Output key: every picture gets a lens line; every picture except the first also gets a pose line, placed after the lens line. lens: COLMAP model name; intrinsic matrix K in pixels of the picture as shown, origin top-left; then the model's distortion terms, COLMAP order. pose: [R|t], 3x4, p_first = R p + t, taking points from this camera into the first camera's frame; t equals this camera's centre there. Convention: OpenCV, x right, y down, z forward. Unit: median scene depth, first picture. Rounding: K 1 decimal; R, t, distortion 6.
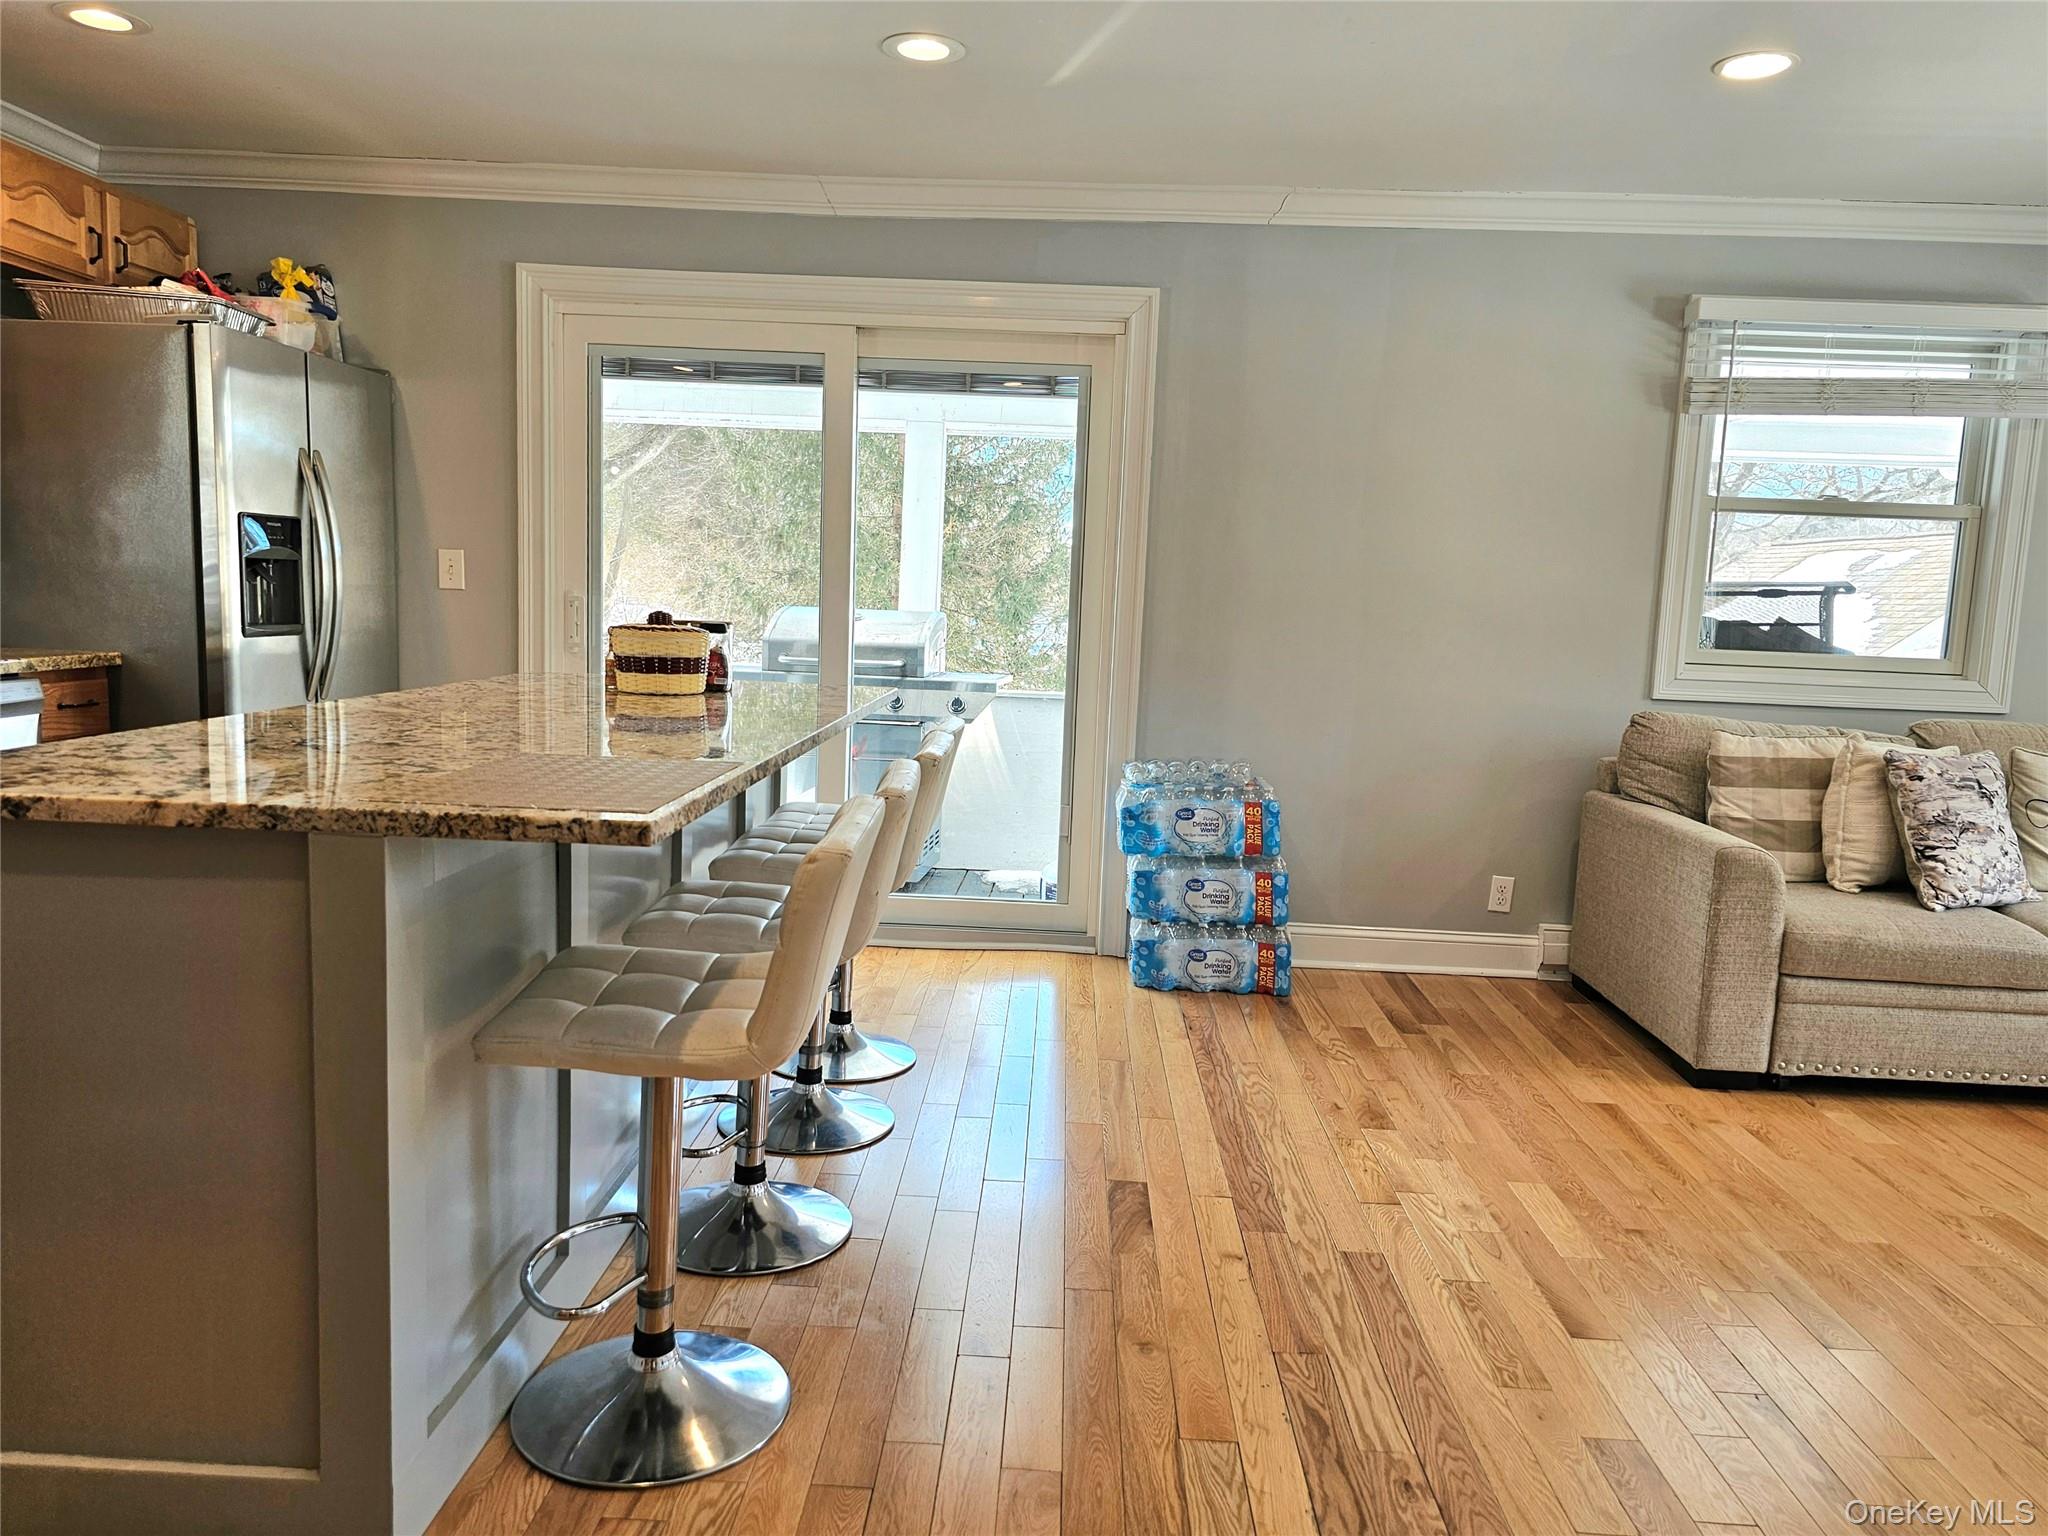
lens RADIAL K [[1434.4, 0, 1033.4], [0, 1434.4, 765.4], [0, 0, 1]] dist [0.048421, -0.039394]
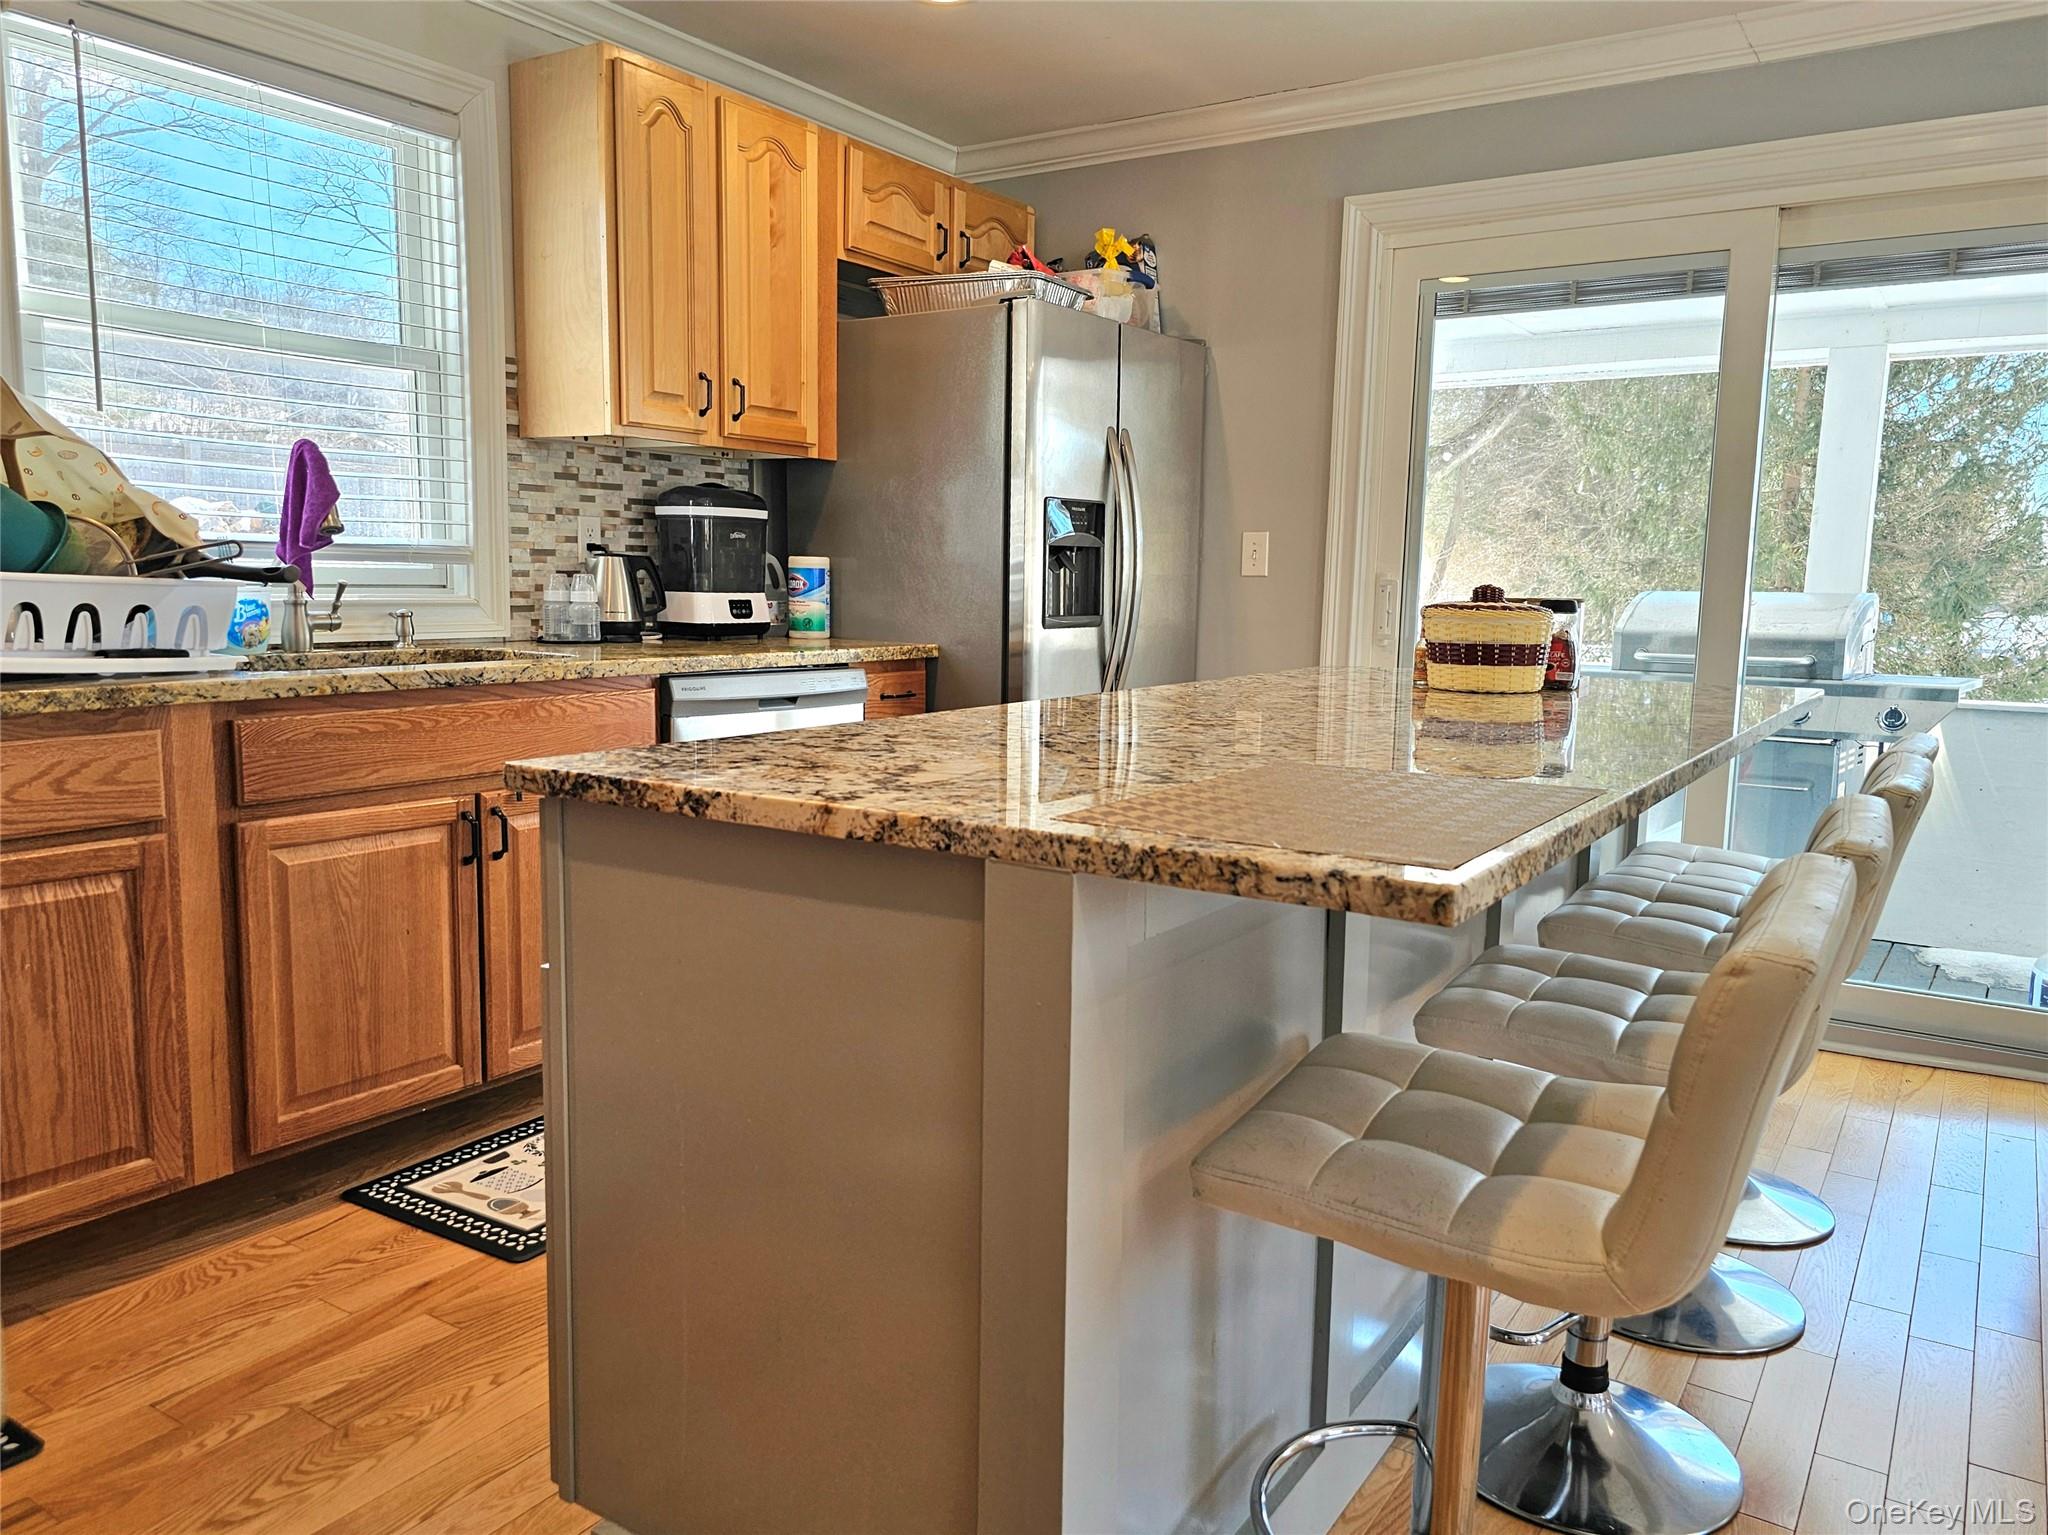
lens RADIAL K [[1486.4, 0, 1019.5], [0, 1486.4, 771.4], [0, 0, 1]] dist [0.091607, -0.123586]
pose [[0.850673, 0.043930, -0.523857, -0.040757], [-0.045873, 0.998904, 0.009275, -0.002421], [0.523690, 0.016141, 0.851756, 0.158595]]
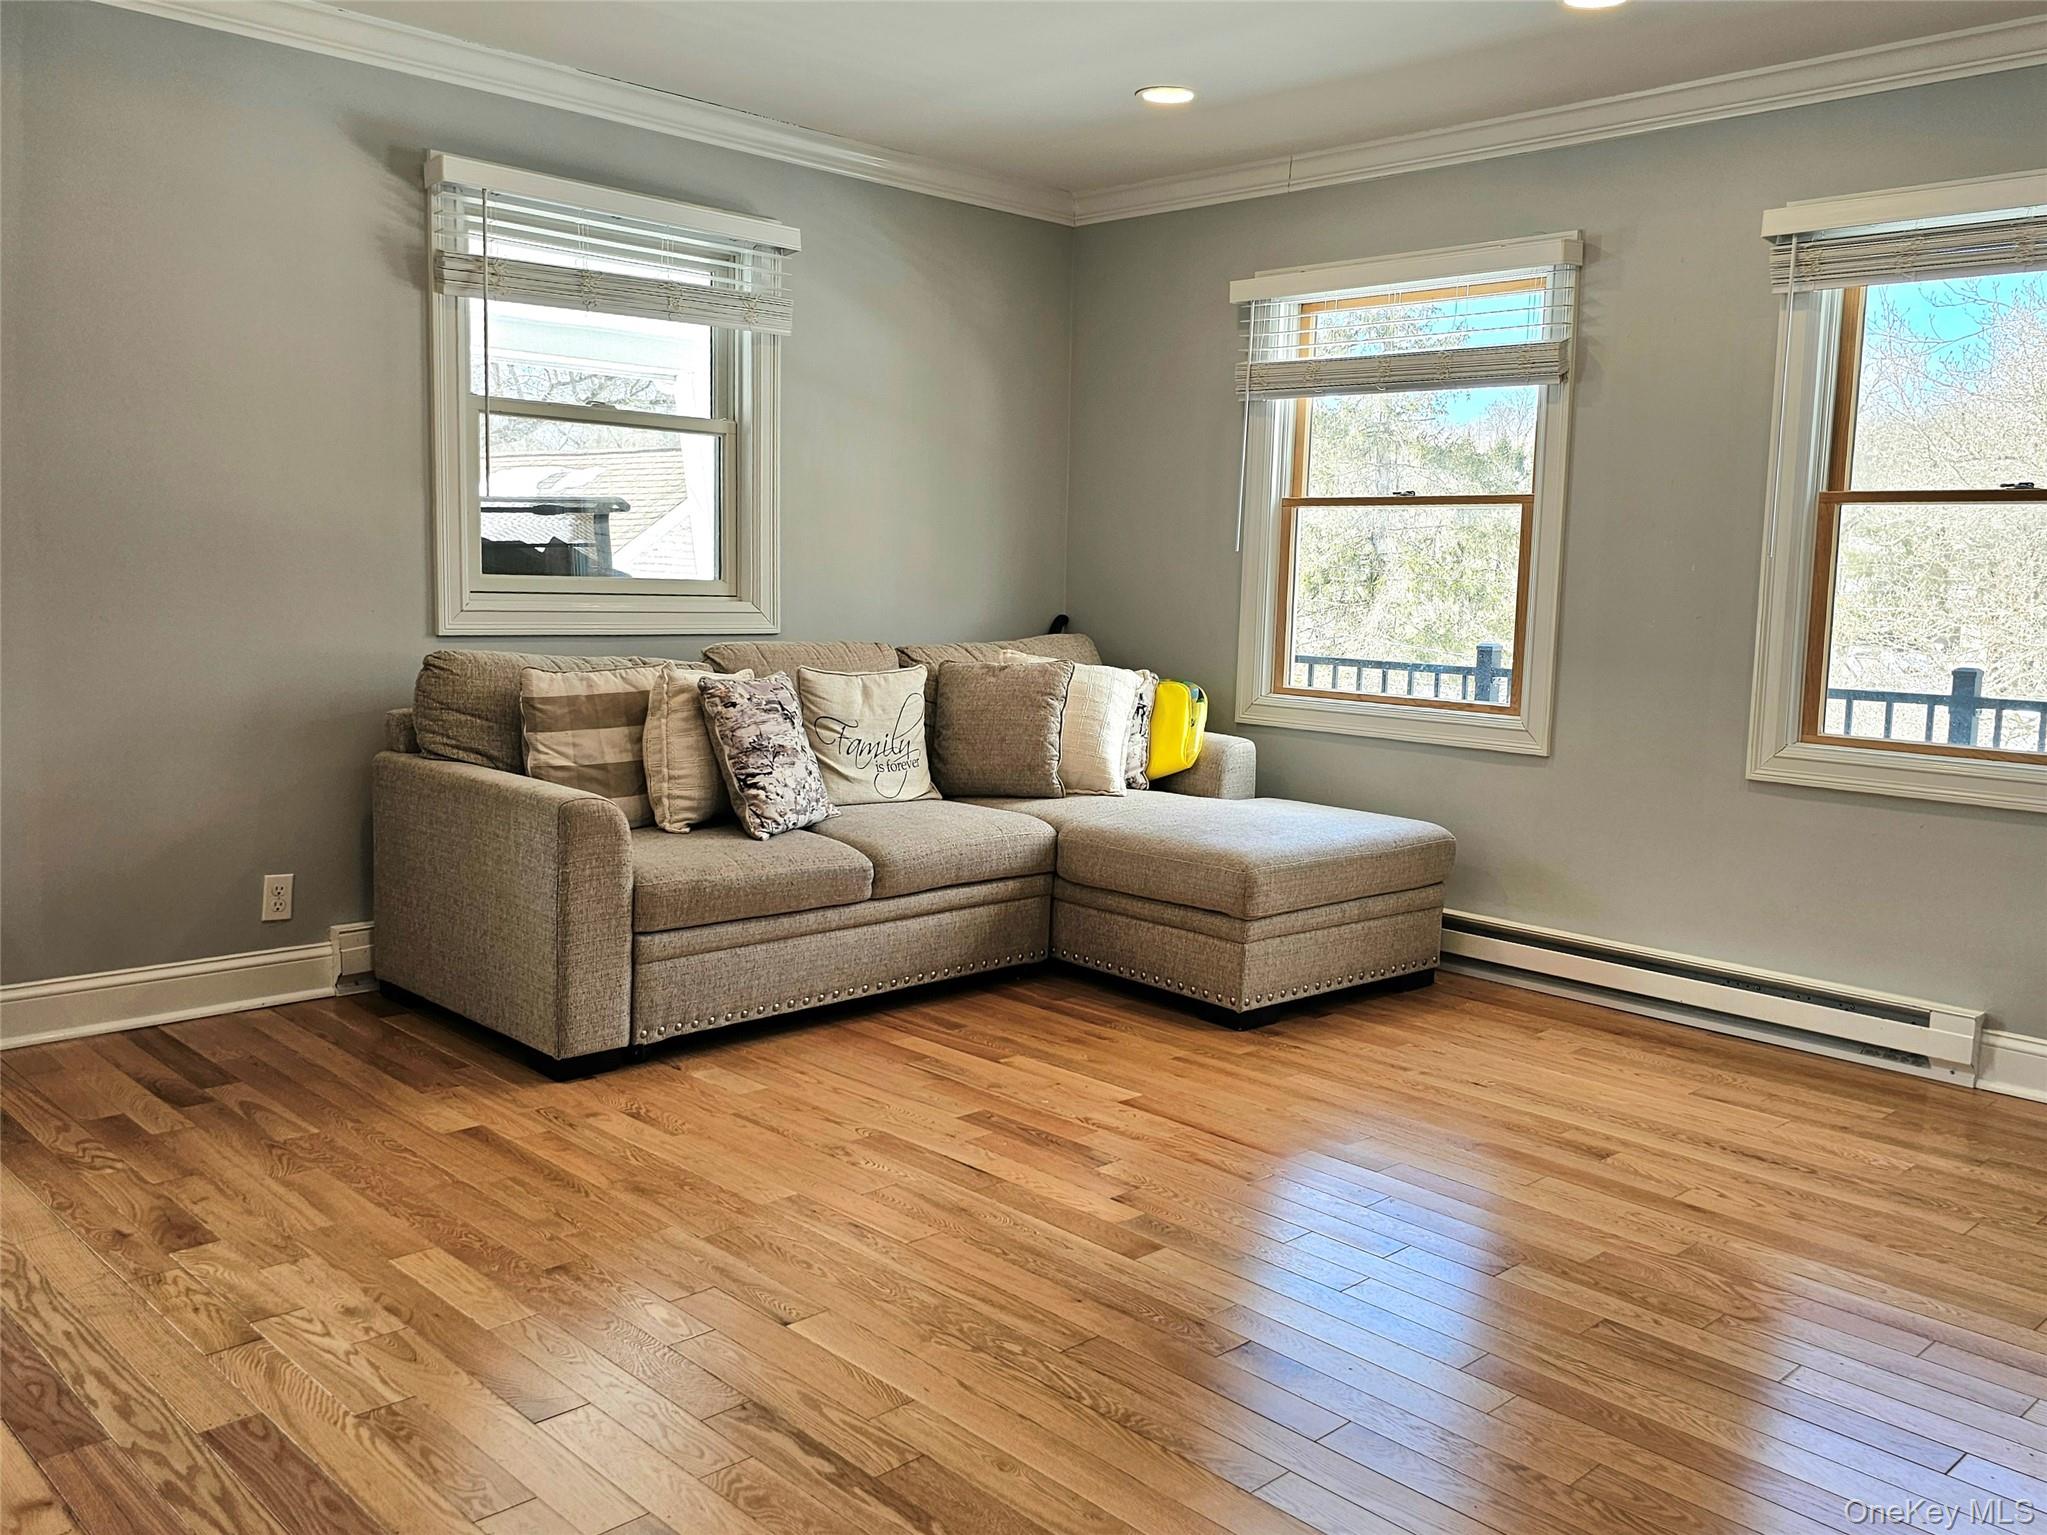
lens RADIAL K [[1705.8, 0, 1045.3], [0, 1705.8, 741.8], [0, 0, 1]] dist [0.095023, -0.095406]
pose [[0.692768, -0.096638, 0.714656, -0.055501], [0.086820, 0.994949, 0.050380, -0.005731], [-0.715915, 0.027145, 0.697659, 0.068571]]
